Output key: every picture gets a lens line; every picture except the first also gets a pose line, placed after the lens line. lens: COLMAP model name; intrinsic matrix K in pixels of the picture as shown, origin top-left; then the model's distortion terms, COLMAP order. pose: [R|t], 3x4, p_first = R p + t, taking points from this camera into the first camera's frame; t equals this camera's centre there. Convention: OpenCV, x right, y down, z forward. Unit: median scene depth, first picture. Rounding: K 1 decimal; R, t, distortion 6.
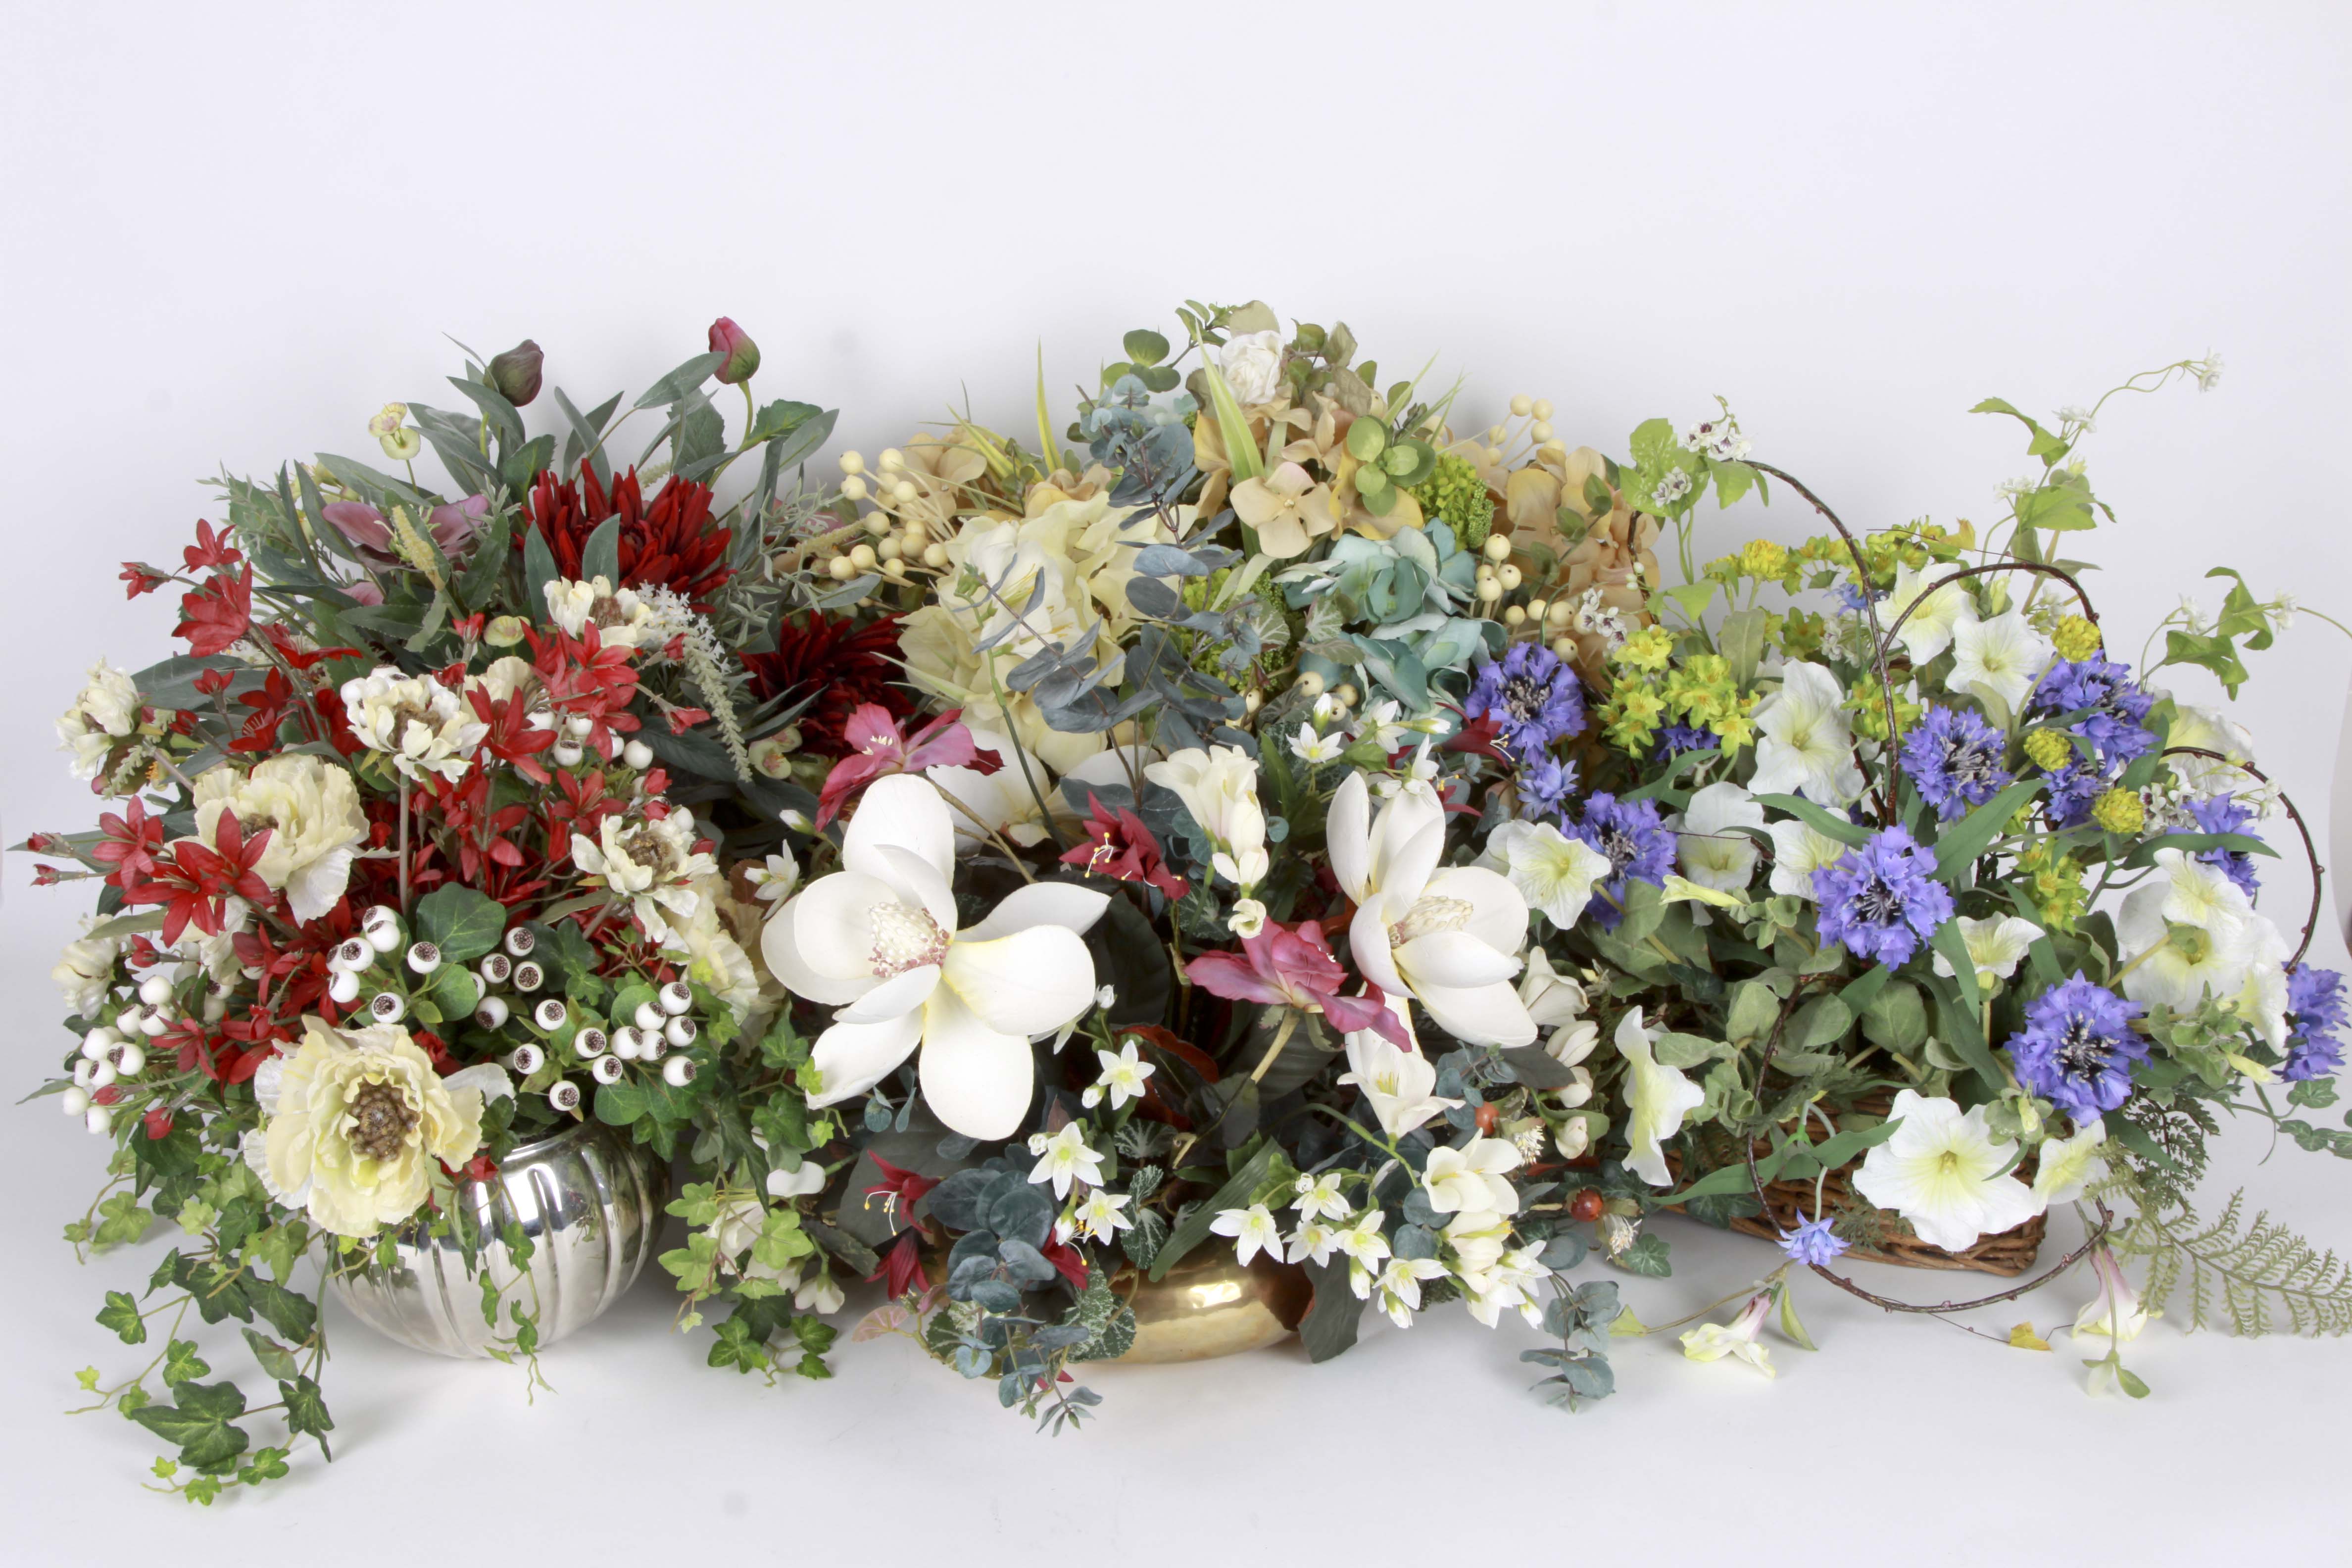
lens RADIAL K [[3355.5, 0, 1203.7], [0, 3355.5, 751.3], [0, 0, 1]] dist [-0.036448, 0.000000]
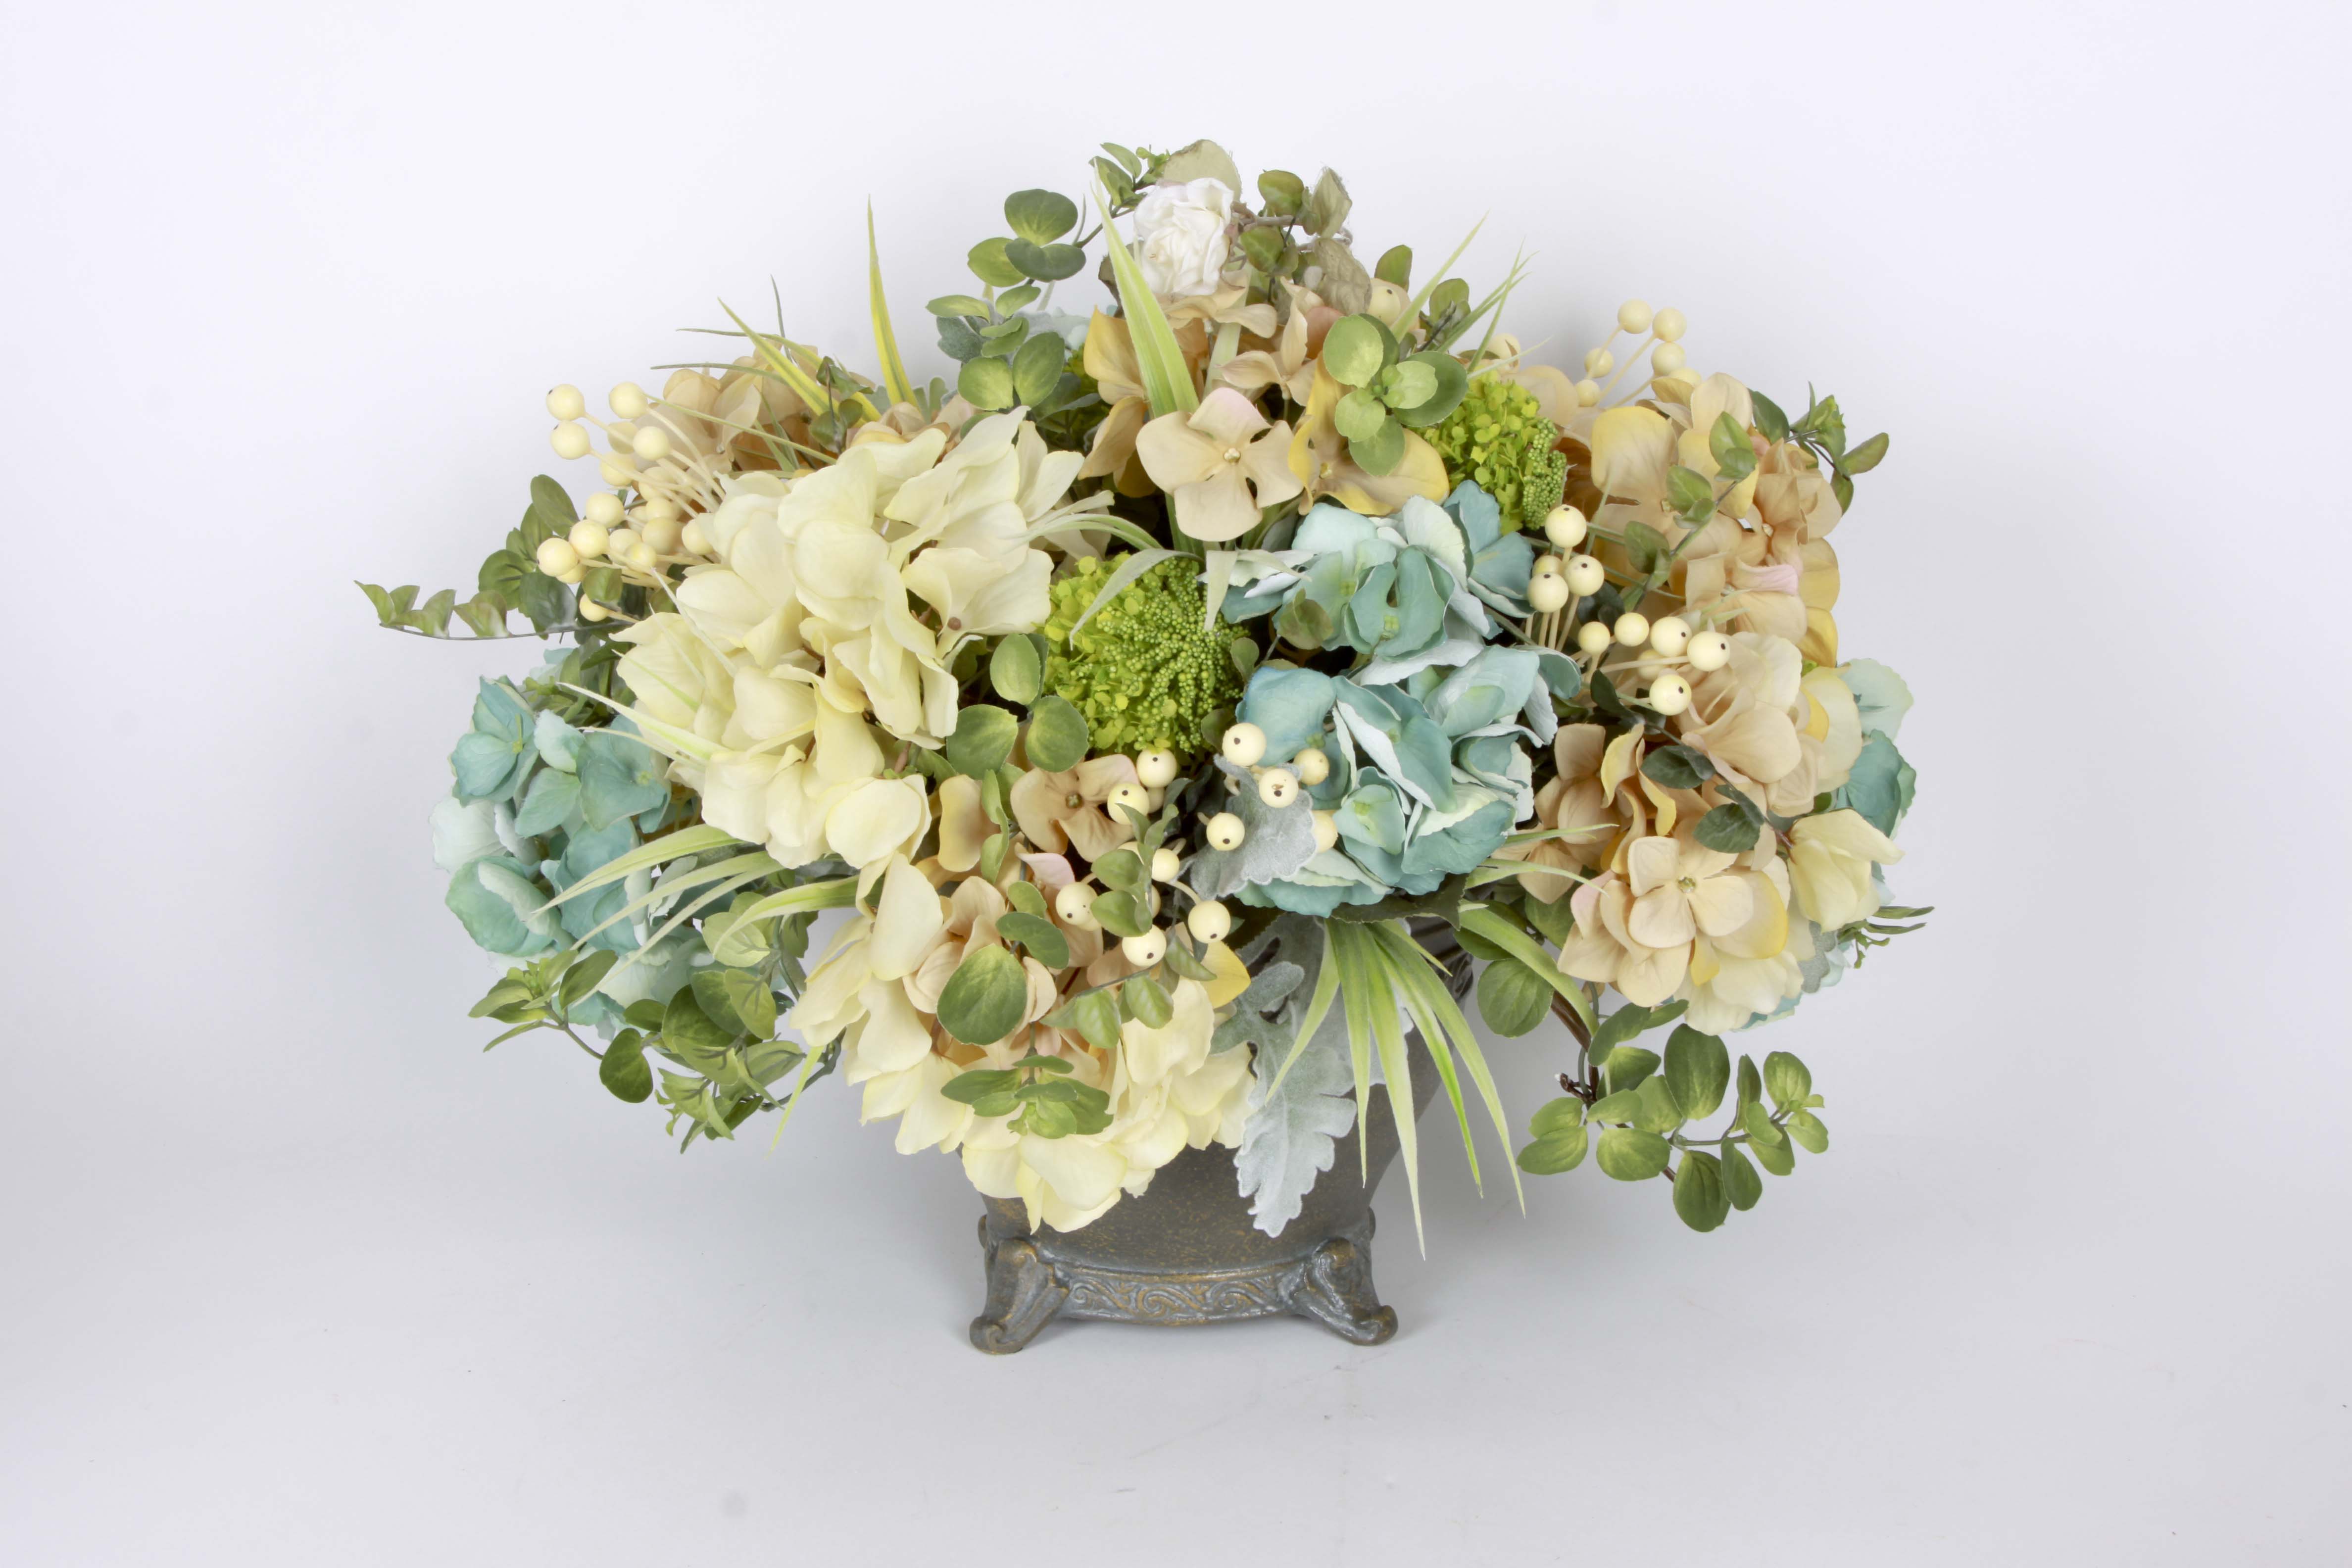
lens RADIAL K [[3707.7, 0, 1171.2], [0, 3707.7, 801.2], [0, 0, 1]] dist [0.009827, 0.000000]
pose [[0.997707, 0.016038, -0.065749, 0.059824], [-0.015952, 0.999871, 0.001827, -0.010142], [0.065770, -0.000774, 0.997835, 0.305882]]
